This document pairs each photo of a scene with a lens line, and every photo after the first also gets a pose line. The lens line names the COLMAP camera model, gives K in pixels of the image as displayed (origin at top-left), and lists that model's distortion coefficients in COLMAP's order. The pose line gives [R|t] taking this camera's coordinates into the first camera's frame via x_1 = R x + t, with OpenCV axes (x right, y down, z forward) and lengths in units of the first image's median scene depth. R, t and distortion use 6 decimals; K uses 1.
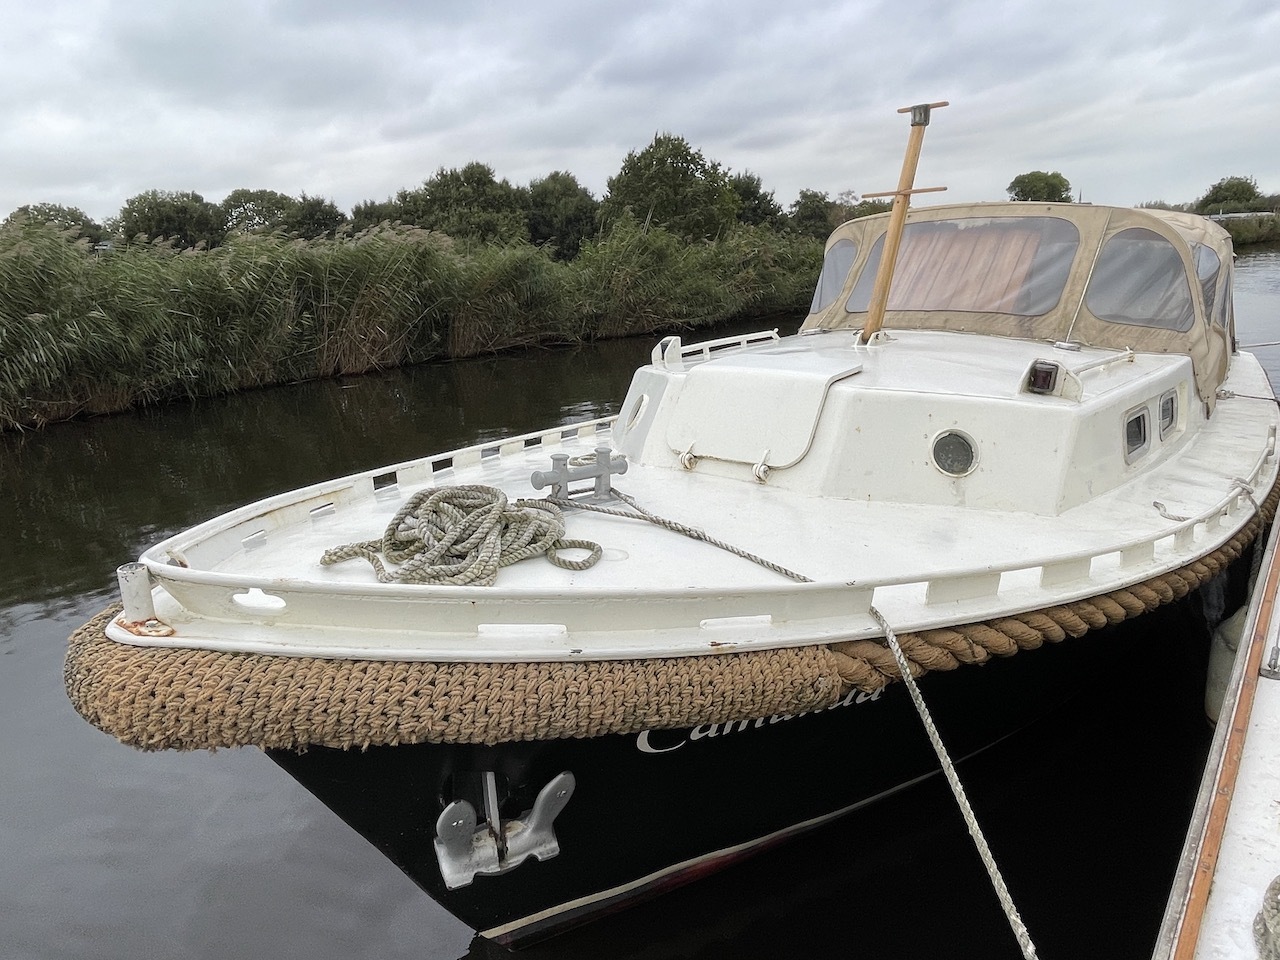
lens RADIAL K [[779.9, 0, 636.2], [0, 779.9, 480.4], [0, 0, 1]] dist [-0.001067, -0.008520]
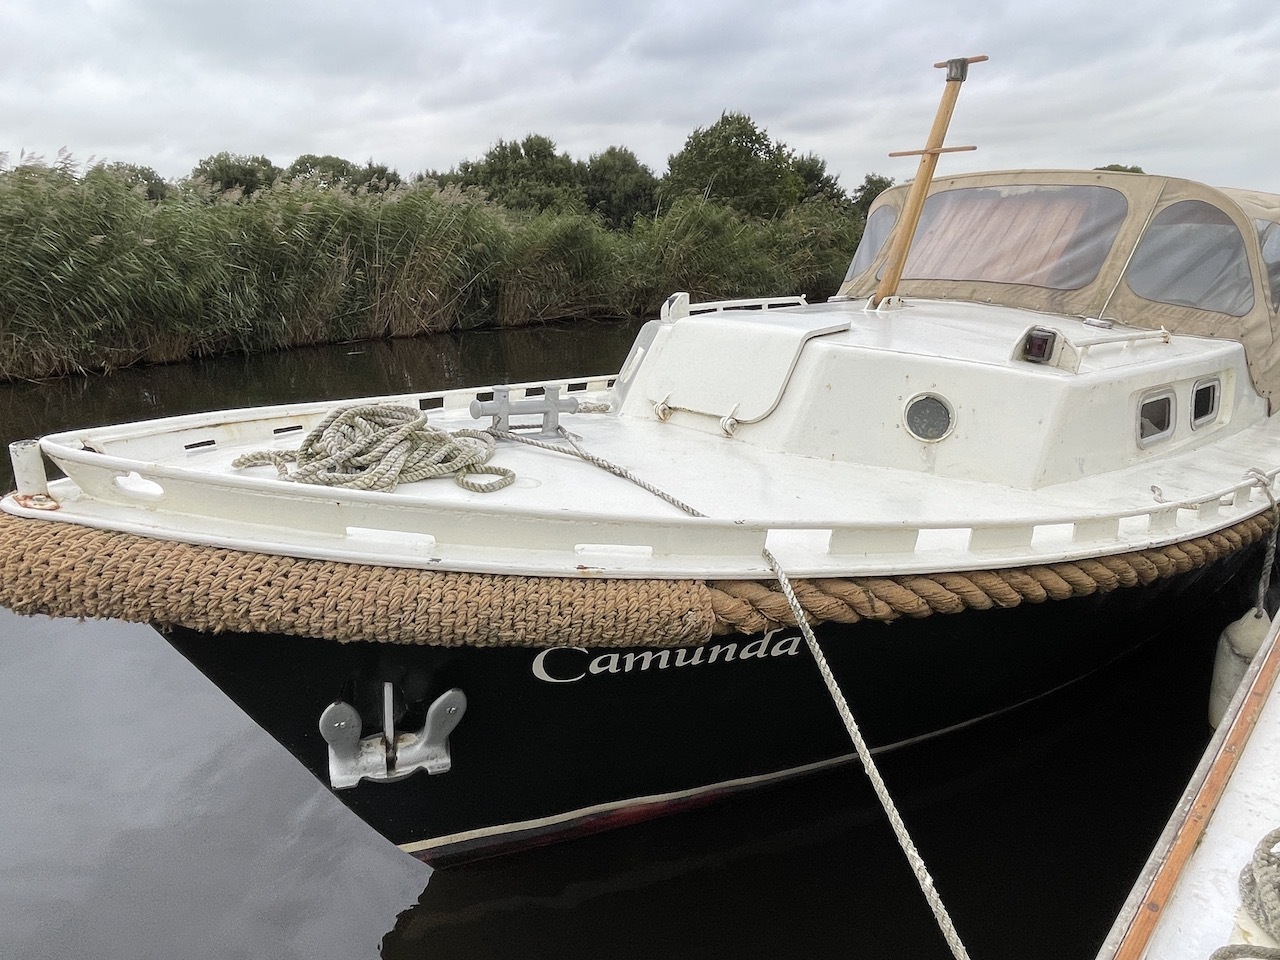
lens RADIAL K [[779.9, 0, 640.8], [0, 779.9, 482.3], [0, 0, 1]] dist [-0.001067, -0.008520]
pose [[0.993094, 0.071511, -0.093011, 0.210649], [-0.068817, 0.997121, 0.031851, 0.052883], [0.095021, -0.025231, 0.995155, 0.018328]]
